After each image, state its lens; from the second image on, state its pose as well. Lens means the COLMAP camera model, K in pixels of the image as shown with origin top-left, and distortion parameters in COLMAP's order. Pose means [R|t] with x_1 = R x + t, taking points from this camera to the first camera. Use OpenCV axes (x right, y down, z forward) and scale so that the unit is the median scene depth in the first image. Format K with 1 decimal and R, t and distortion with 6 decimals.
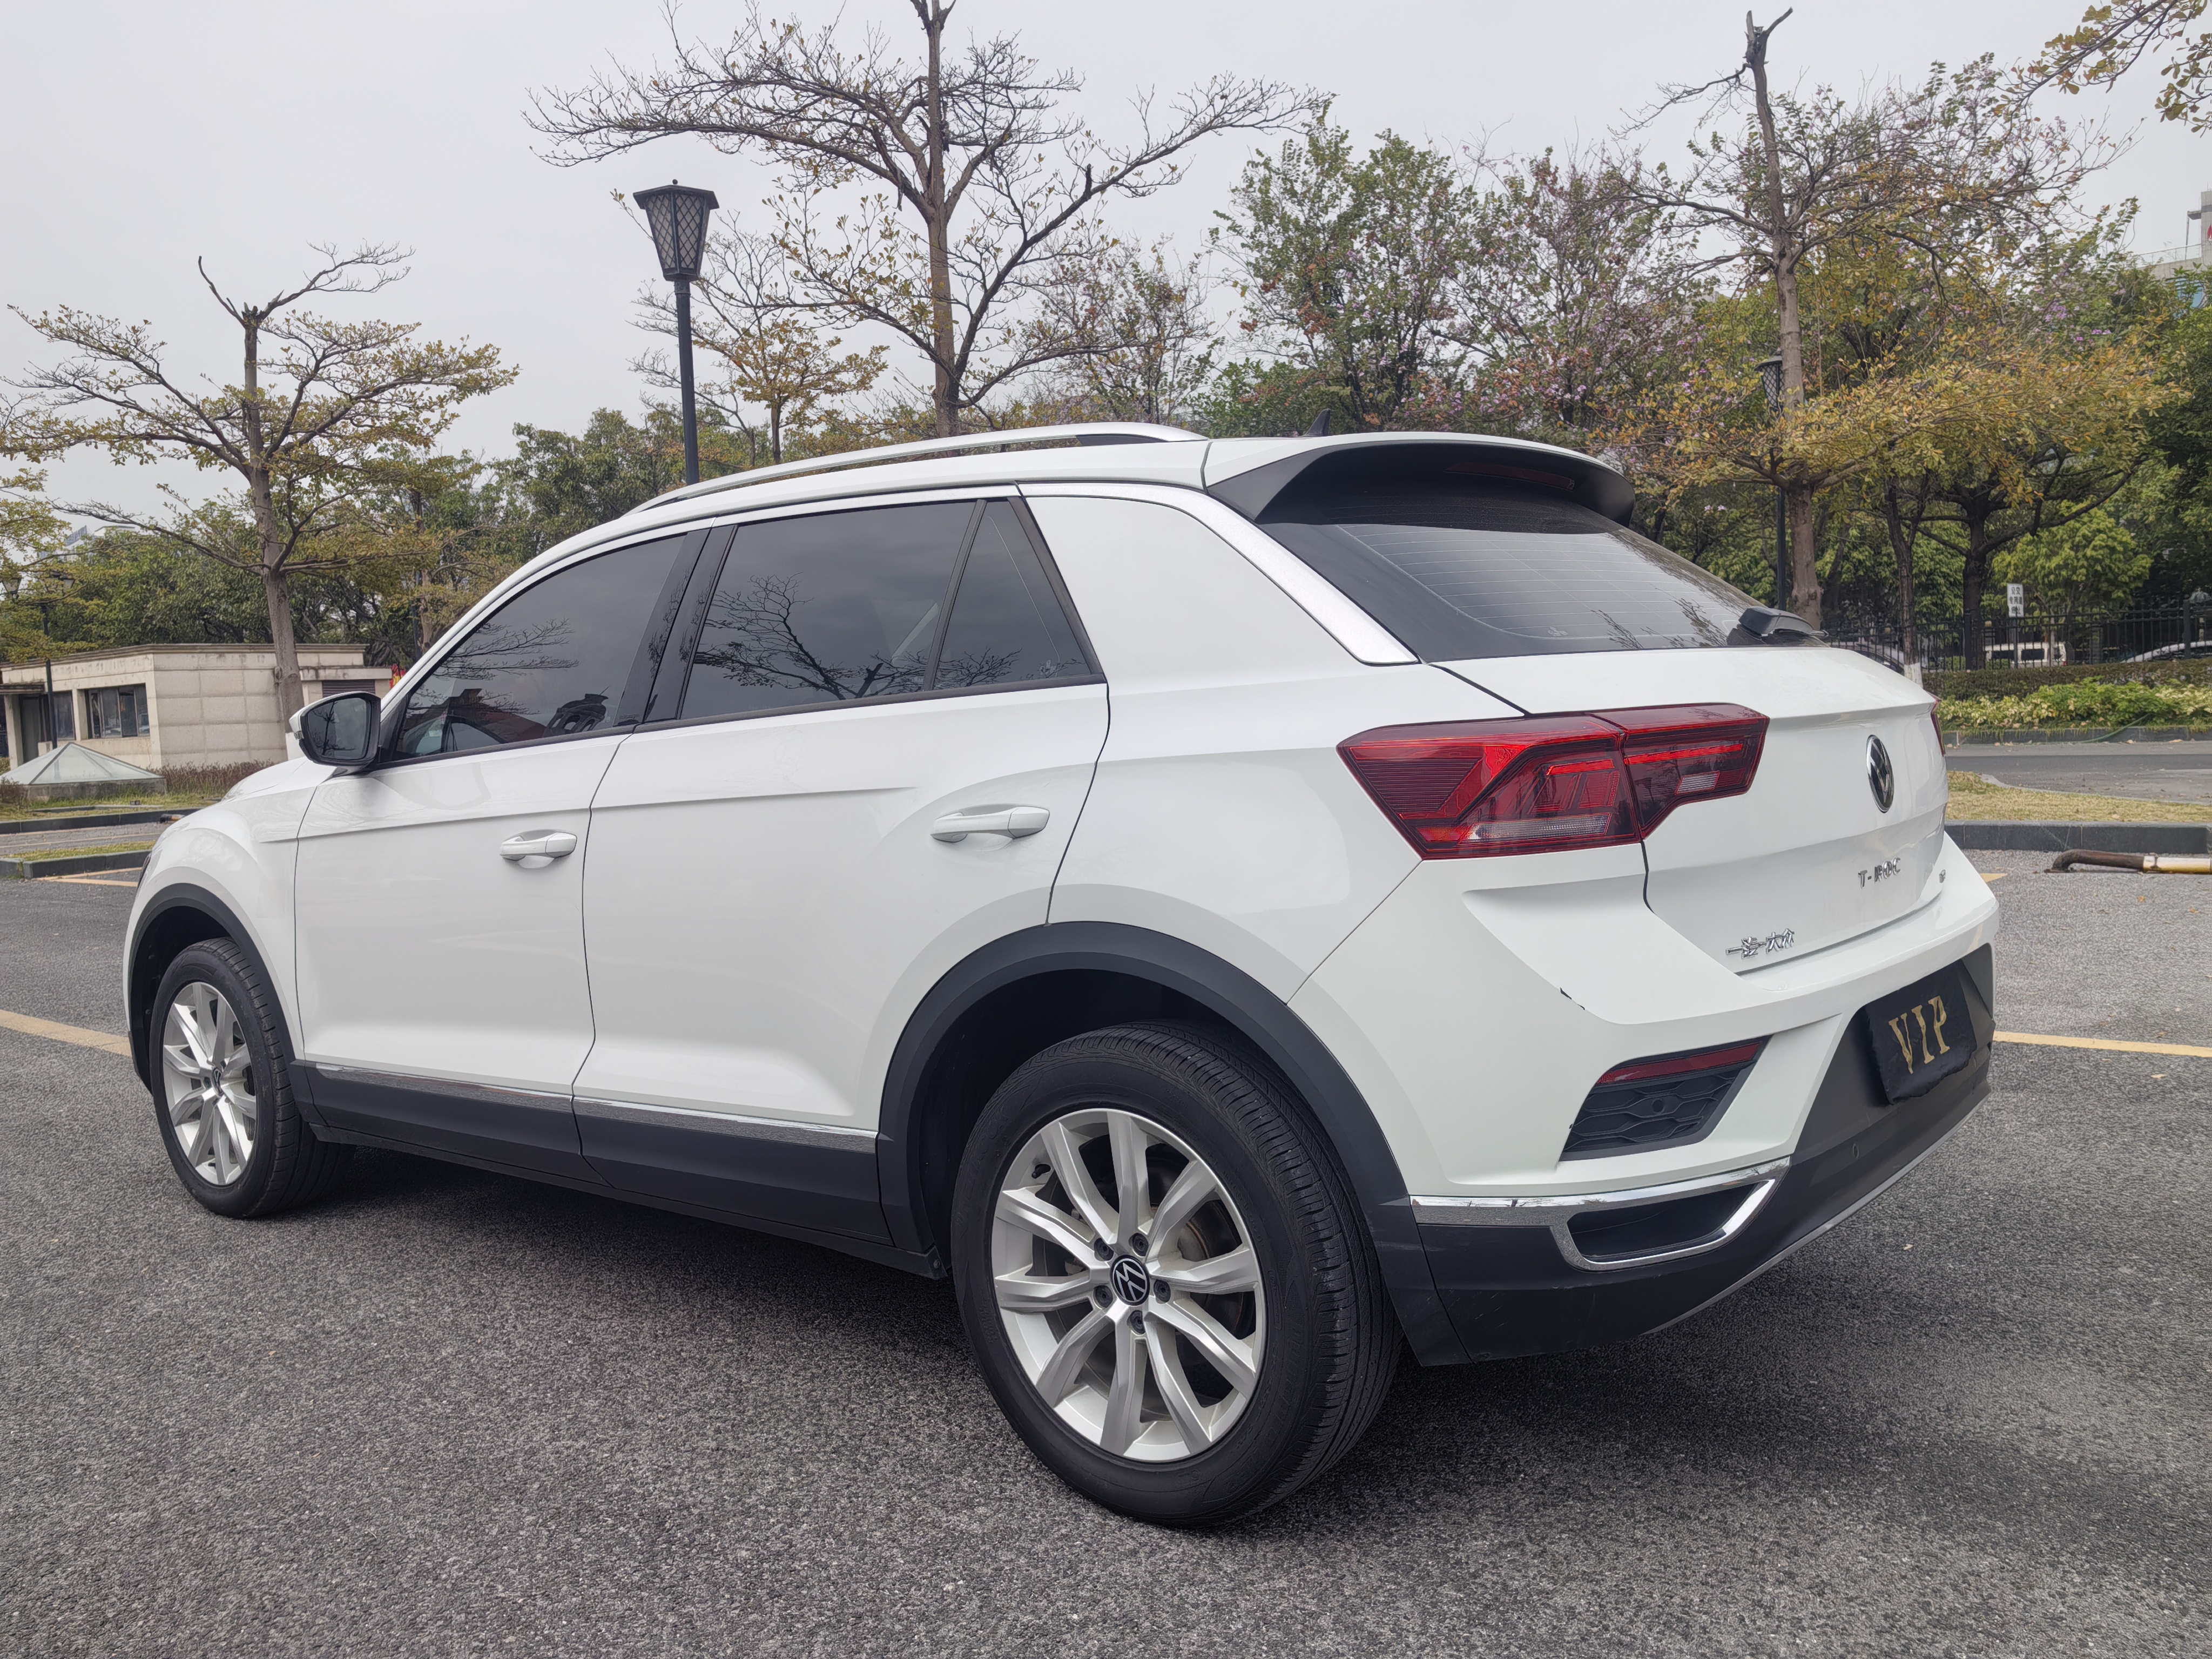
lens RADIAL K [[1737.6, 0, 1106.0], [0, 1737.6, 829.5], [0, 0, 1]] dist [0.030277, -0.006992]
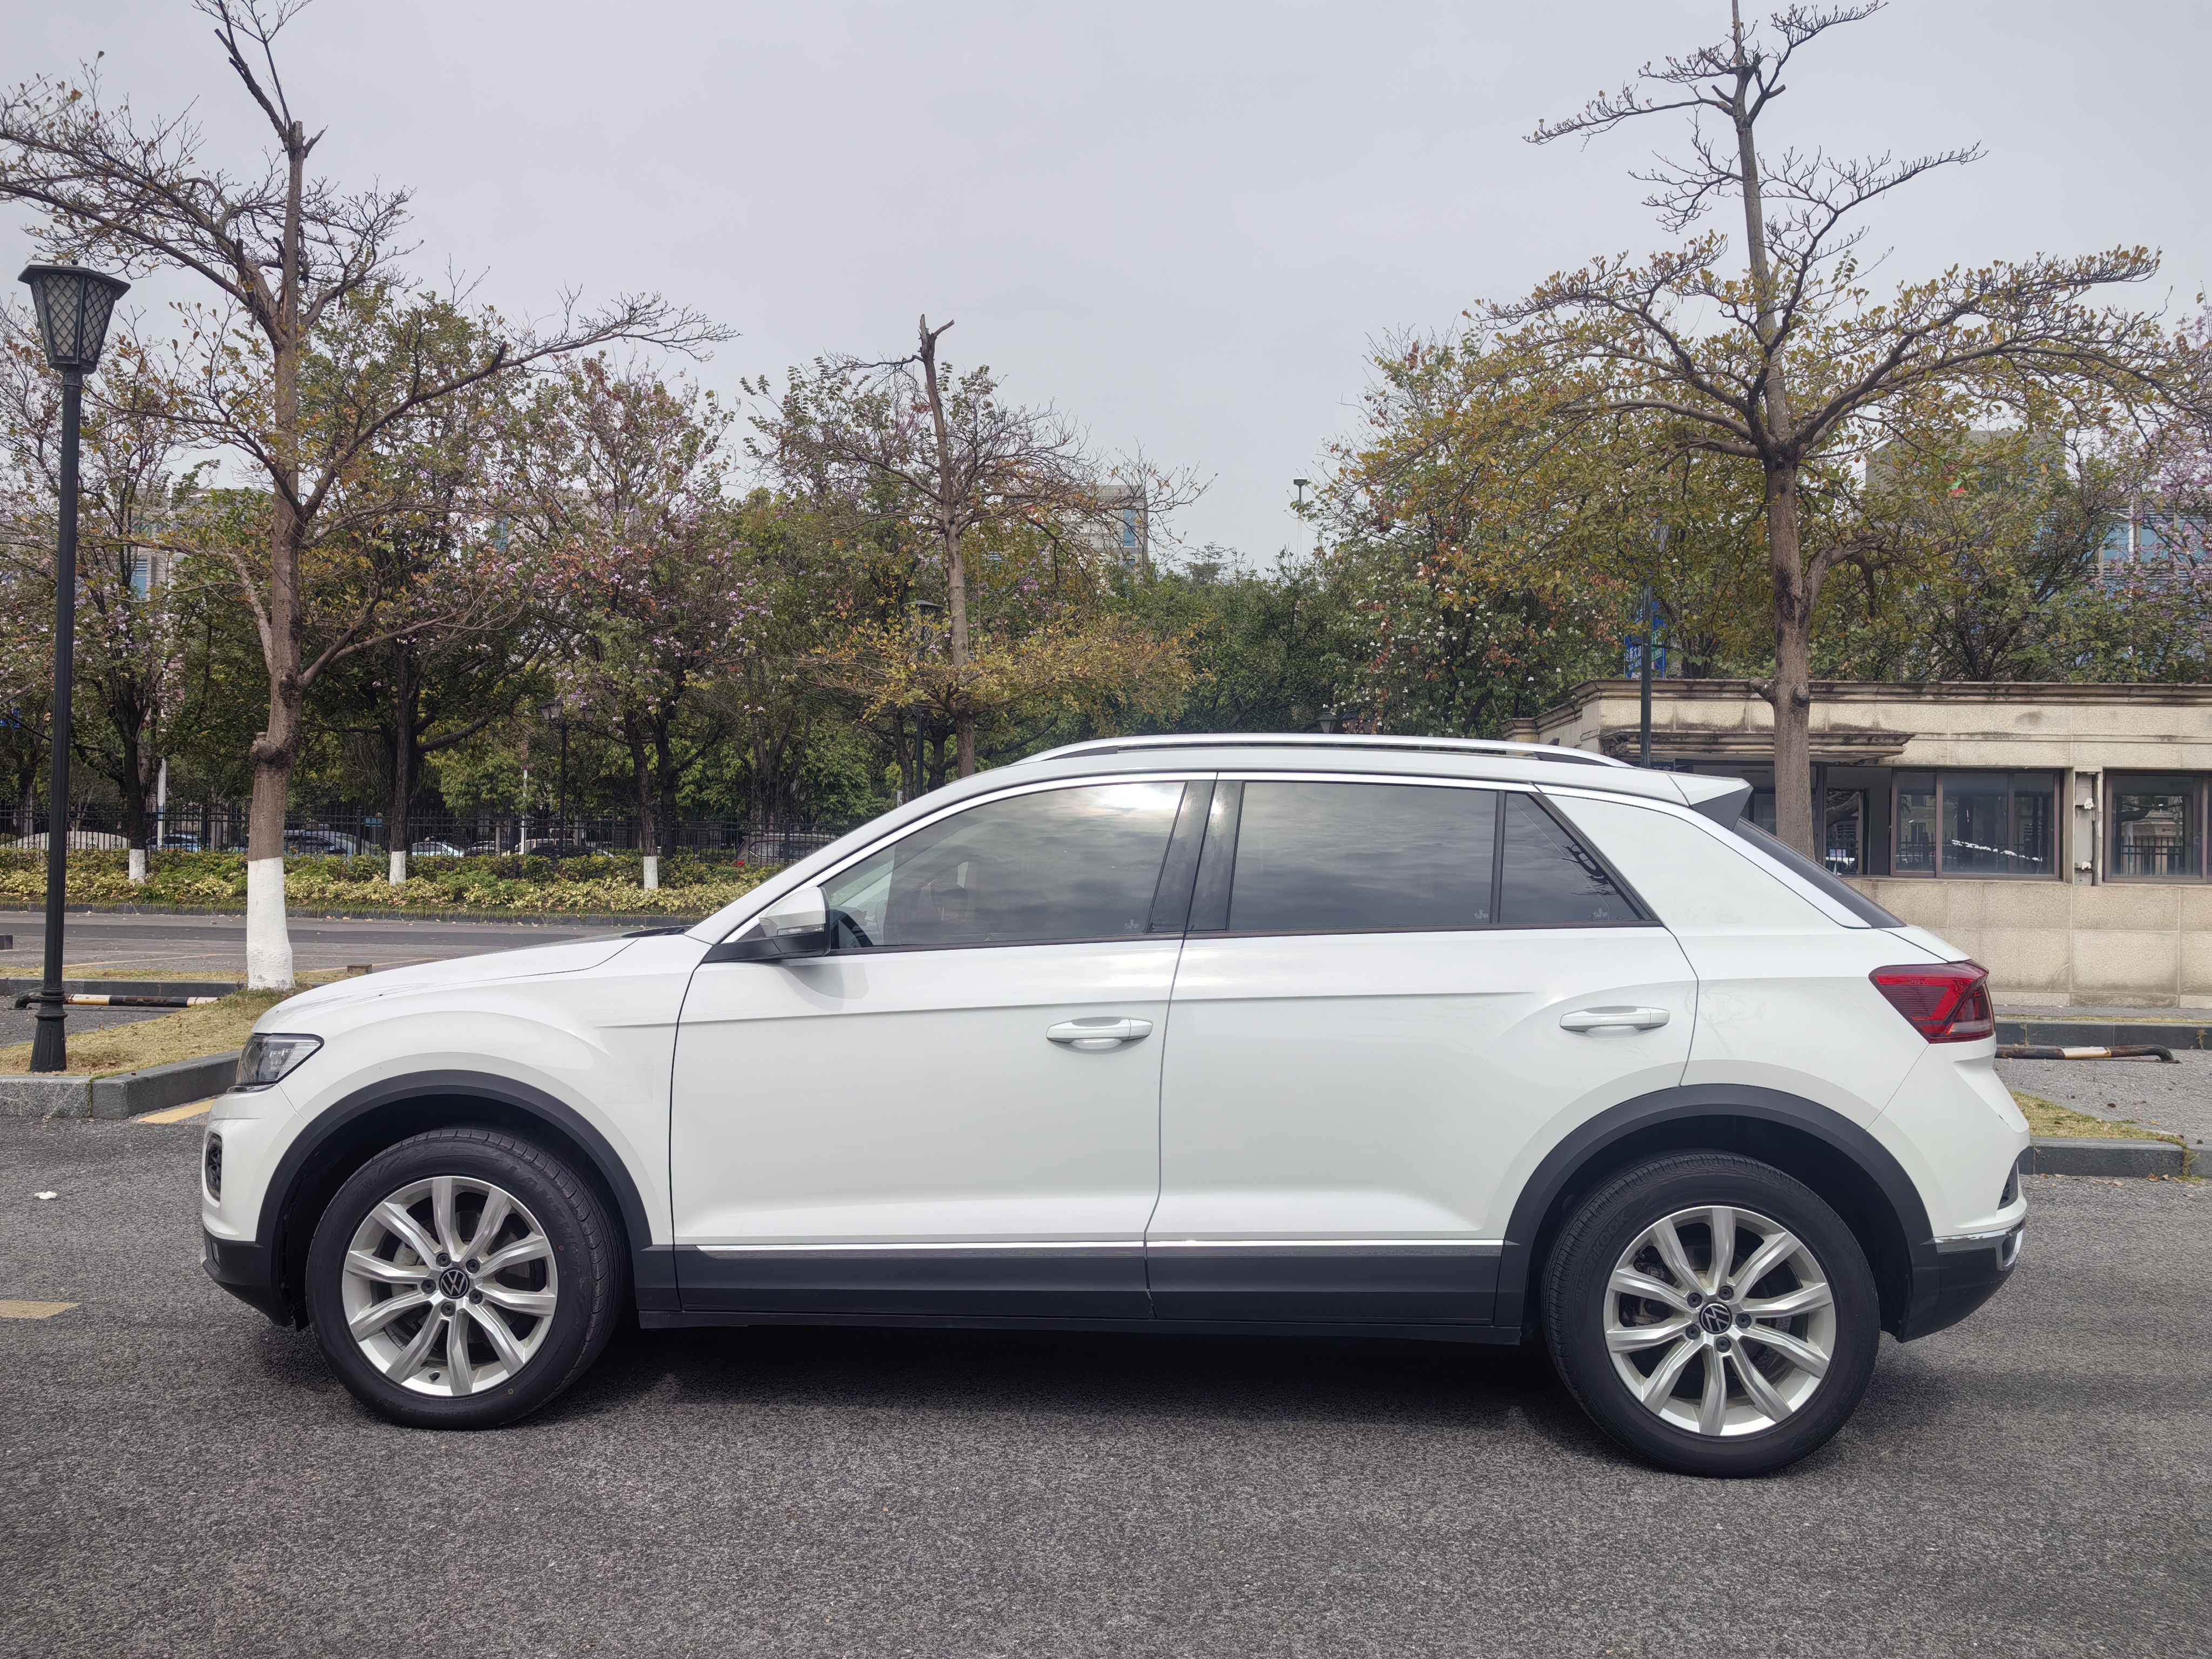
lens RADIAL K [[1724.7, 0, 1079.6], [0, 1724.7, 861.7], [0, 0, 1]] dist [0.074304, -0.097228]
pose [[0.813598, 0.054155, 0.578900, -0.113120], [-0.008465, 0.996651, -0.081337, -0.001161], [-0.581366, 0.061275, 0.811332, 0.004353]]
